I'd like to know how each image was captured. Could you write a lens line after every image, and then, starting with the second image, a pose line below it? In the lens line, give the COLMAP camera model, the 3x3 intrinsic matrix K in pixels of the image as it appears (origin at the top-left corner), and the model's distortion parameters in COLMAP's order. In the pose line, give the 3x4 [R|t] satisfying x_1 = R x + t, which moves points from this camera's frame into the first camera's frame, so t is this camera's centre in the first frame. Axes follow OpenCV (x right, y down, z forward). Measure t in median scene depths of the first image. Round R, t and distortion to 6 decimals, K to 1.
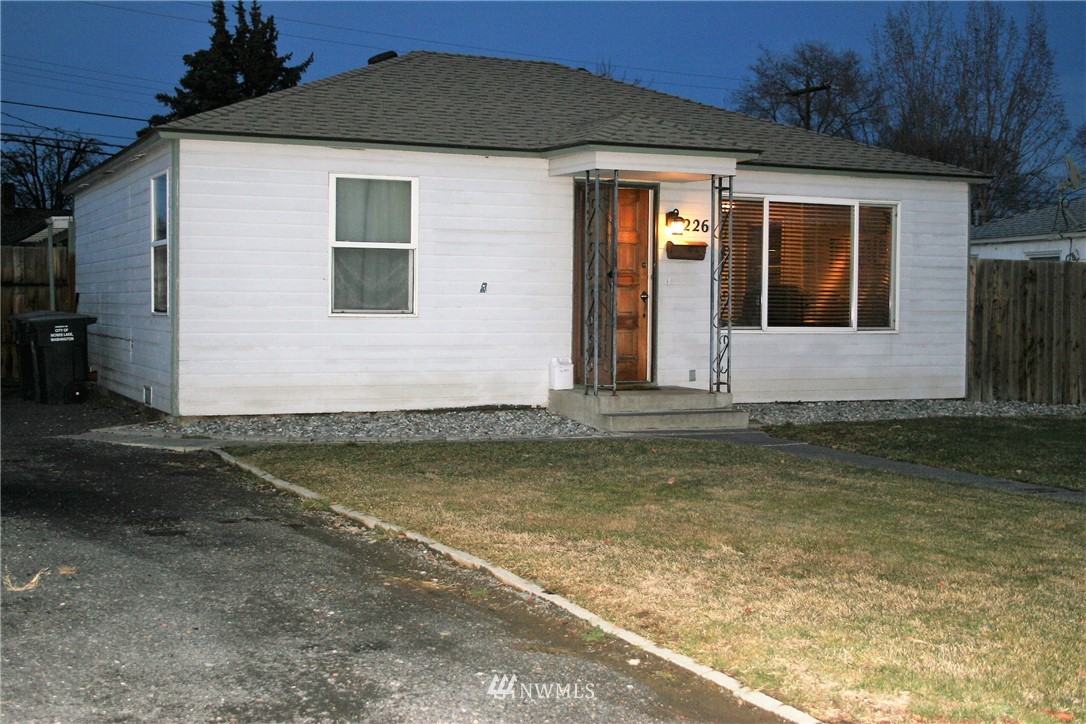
lens RADIAL K [[1495.8, 0, 543.5], [0, 1495.8, 364.8], [0, 0, 1]] dist [0.069873, 0.000000]
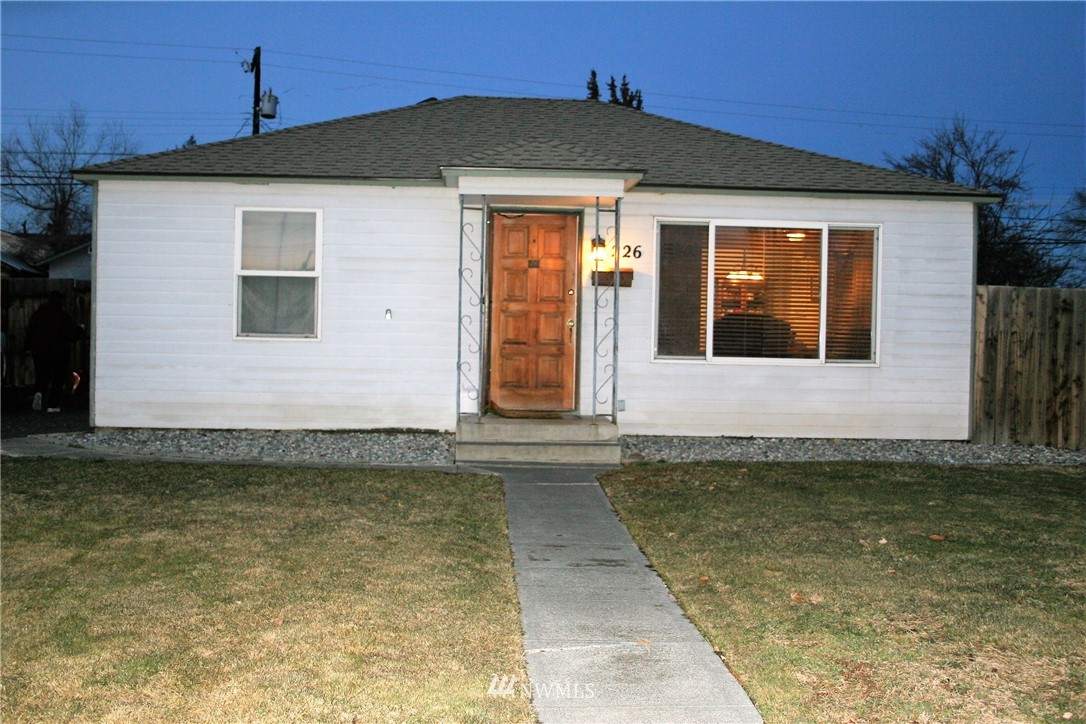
lens RADIAL K [[1230.9, 0, 542.9], [0, 1230.9, 362.0], [0, 0, 1]] dist [-0.019218, 0.000000]
pose [[0.921874, 0.019046, -0.387023, 0.364996], [-0.026211, 0.999569, -0.013244, -0.009317], [0.386603, 0.022353, 0.921975, 0.245226]]
